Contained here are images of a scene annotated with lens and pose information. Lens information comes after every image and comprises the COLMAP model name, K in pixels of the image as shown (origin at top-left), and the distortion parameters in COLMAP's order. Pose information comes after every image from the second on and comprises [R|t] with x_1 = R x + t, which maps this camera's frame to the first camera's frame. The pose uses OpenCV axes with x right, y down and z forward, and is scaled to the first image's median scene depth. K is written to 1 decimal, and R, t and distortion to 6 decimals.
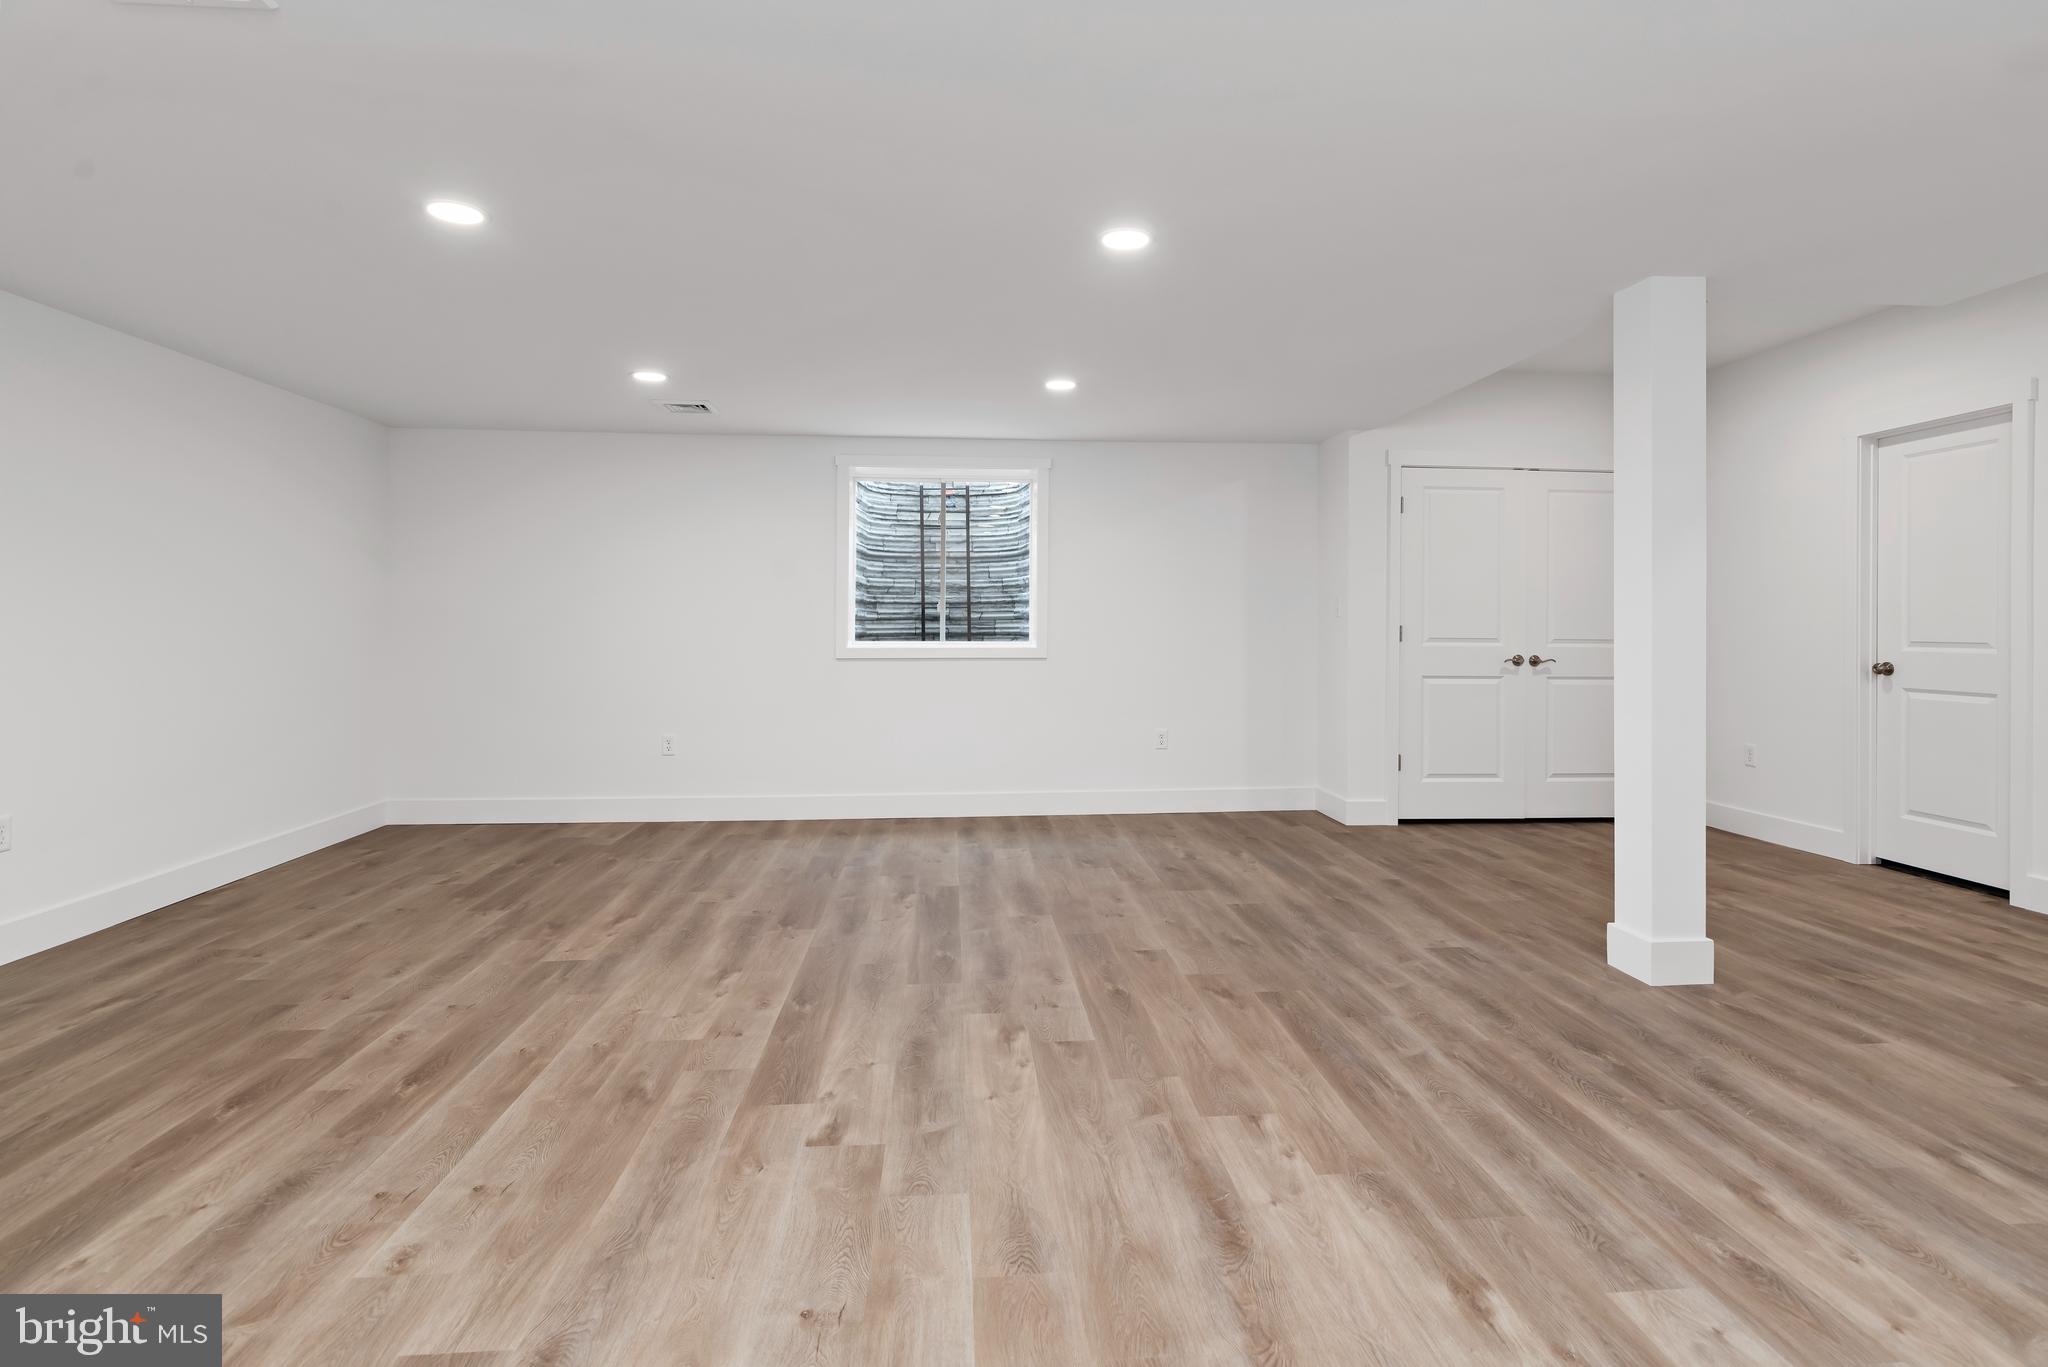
lens RADIAL K [[1011.0, 0, 1047.7], [0, 1011.0, 624.3], [0, 0, 1]] dist [0.000617, 0.001524]
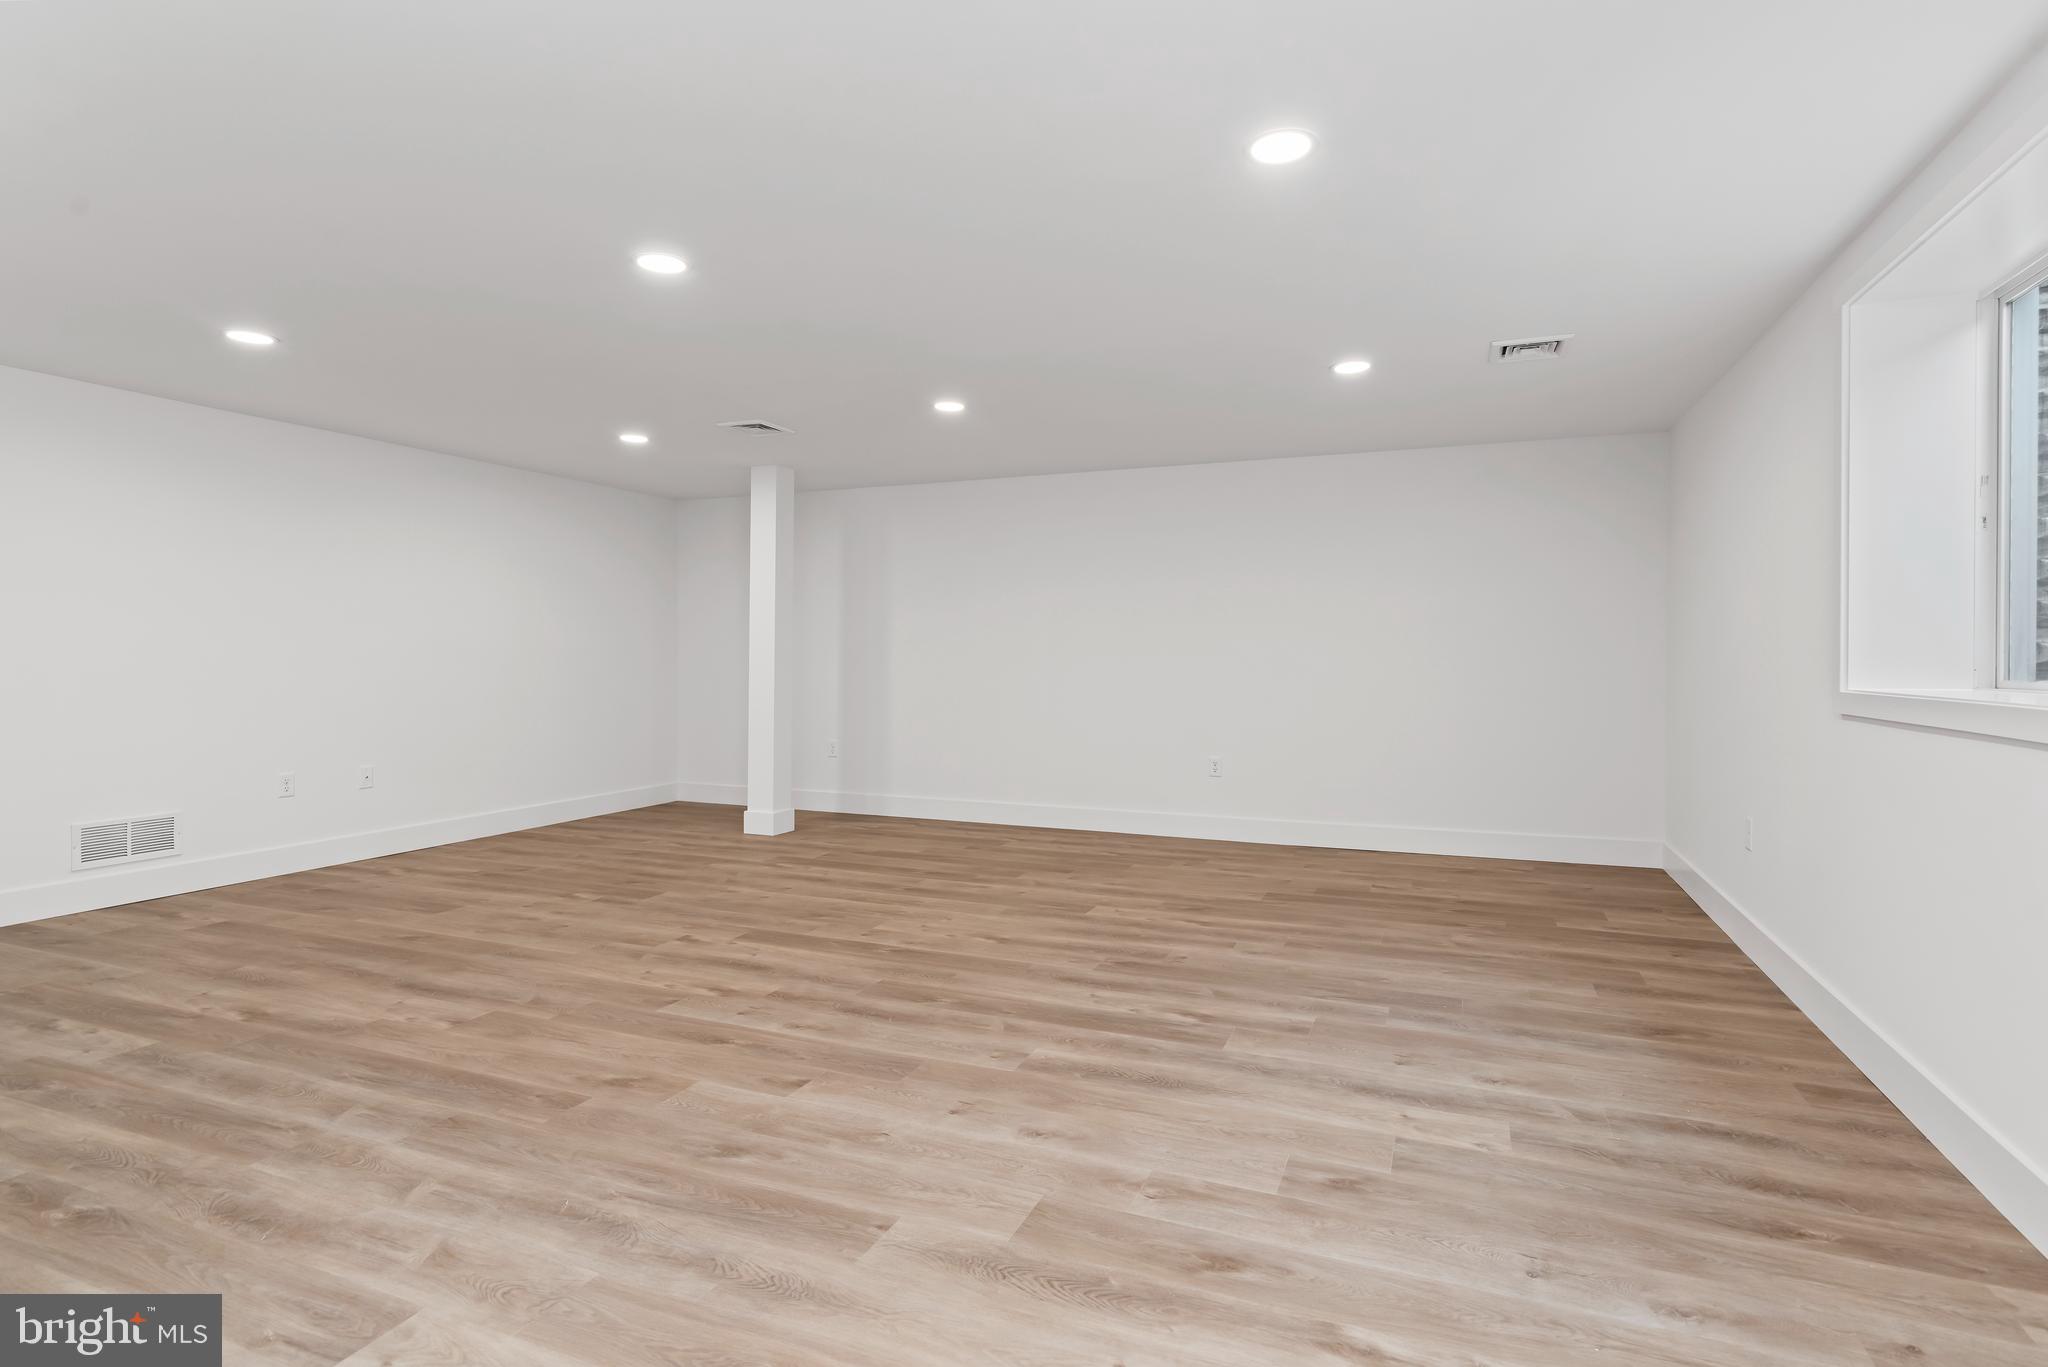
lens RADIAL K [[1011.0, 0, 1048.5], [0, 1011.0, 668.3], [0, 0, 1]] dist [0.000617, 0.001524]
pose [[-0.457686, 0.010306, -0.889054, 0.864443], [-0.001236, 0.999924, 0.012227, 0.014650], [0.889113, 0.006696, -0.457638, 1.947408]]
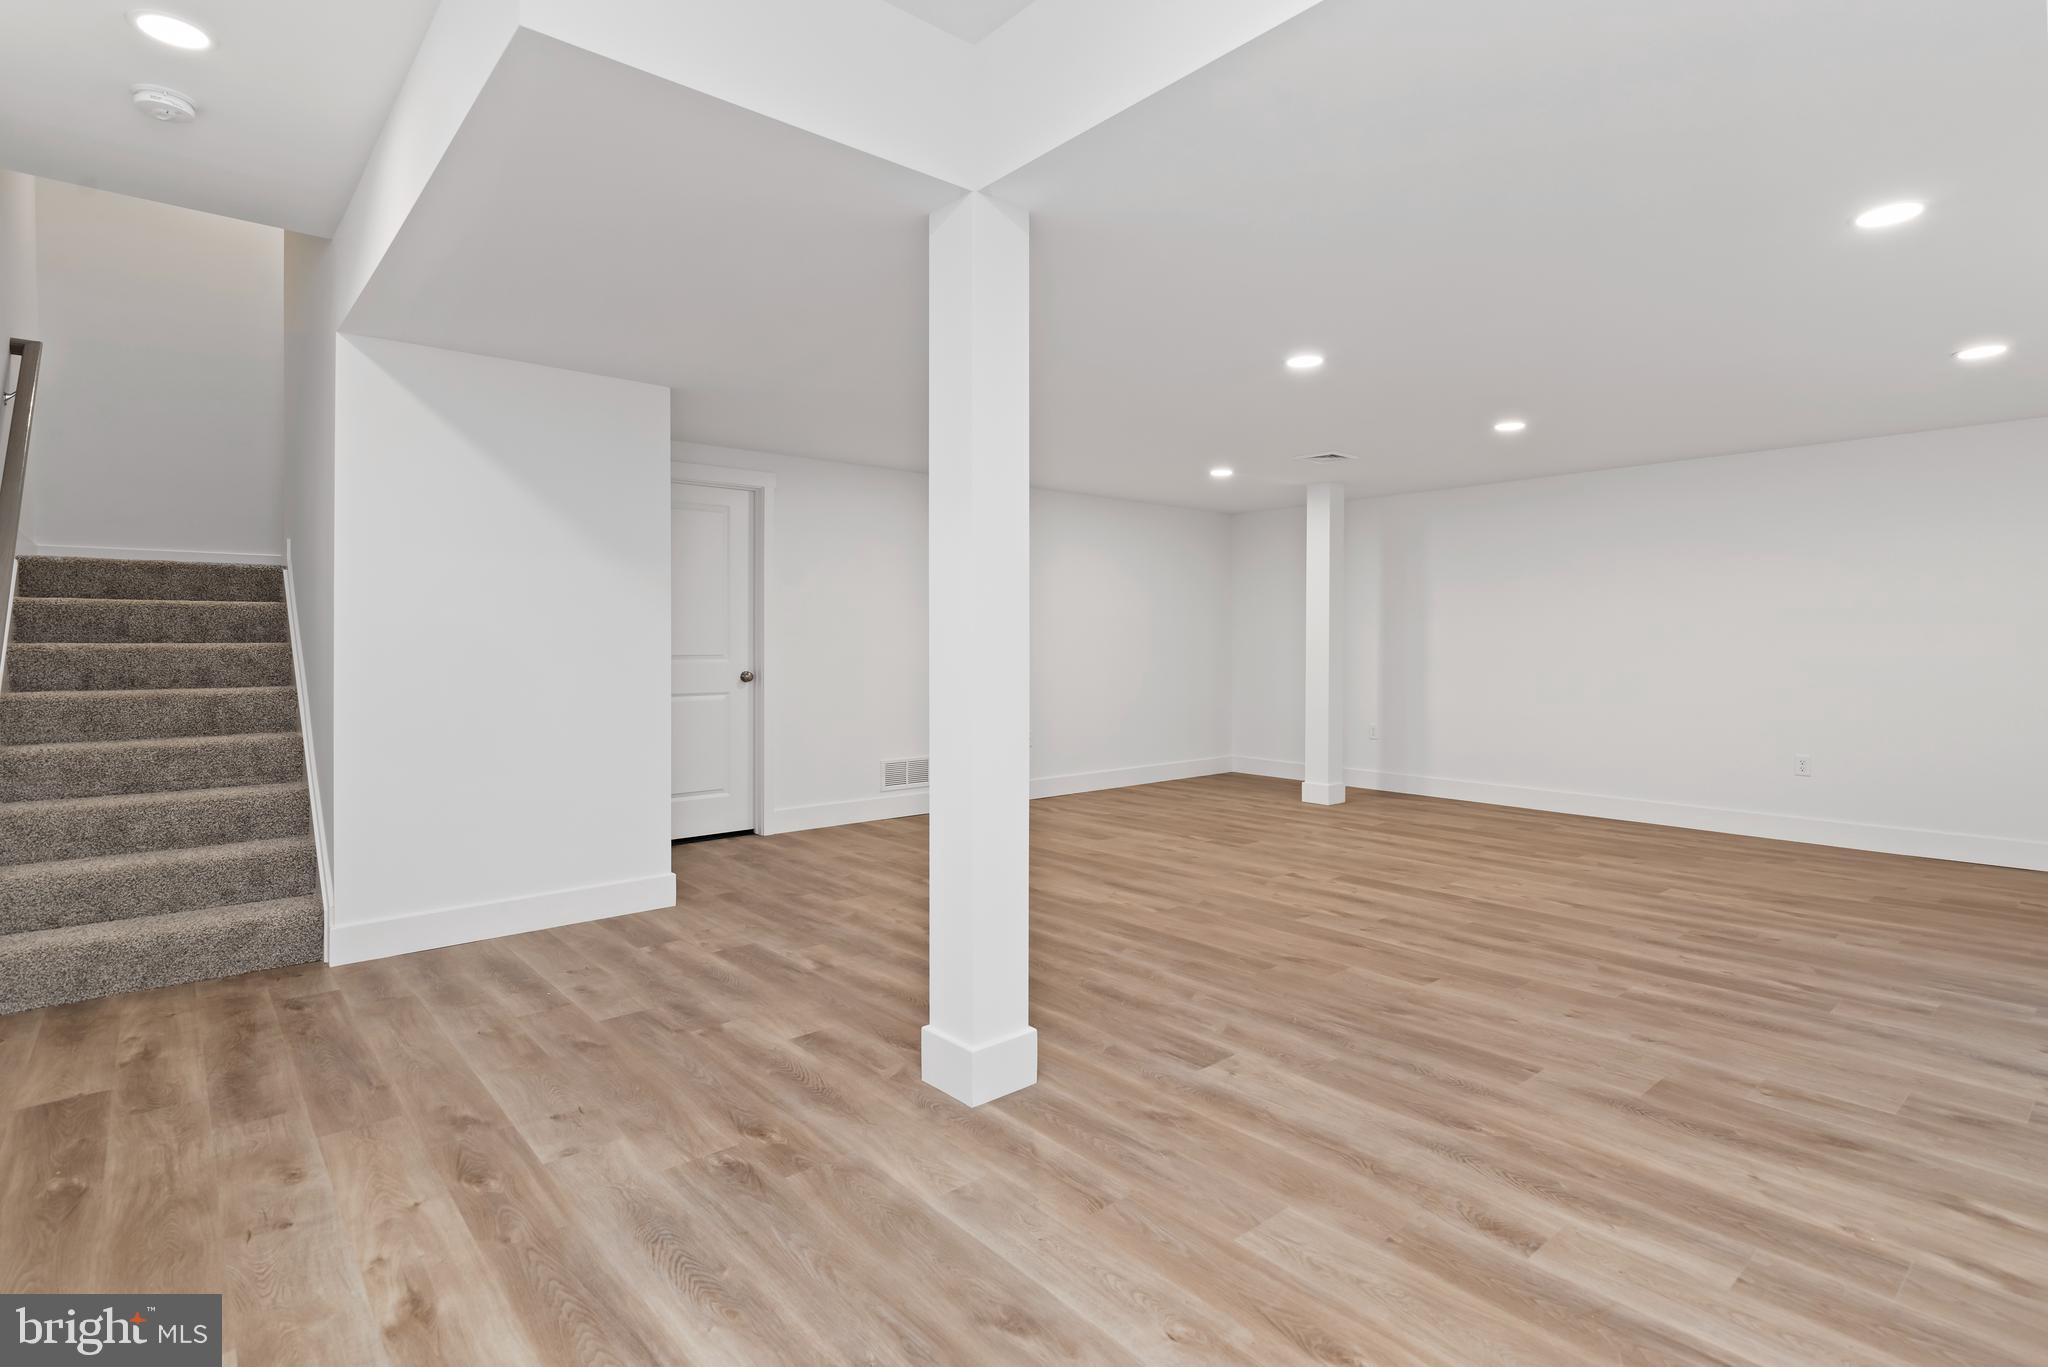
lens RADIAL K [[1011.0, 0, 1045.4], [0, 1011.0, 633.7], [0, 0, 1]] dist [0.000617, 0.001524]
pose [[-0.808653, -0.004929, -0.588265, 1.256230], [0.000632, 0.999957, -0.009247, 0.001057], [0.588285, -0.007850, -0.808615, 2.040832]]
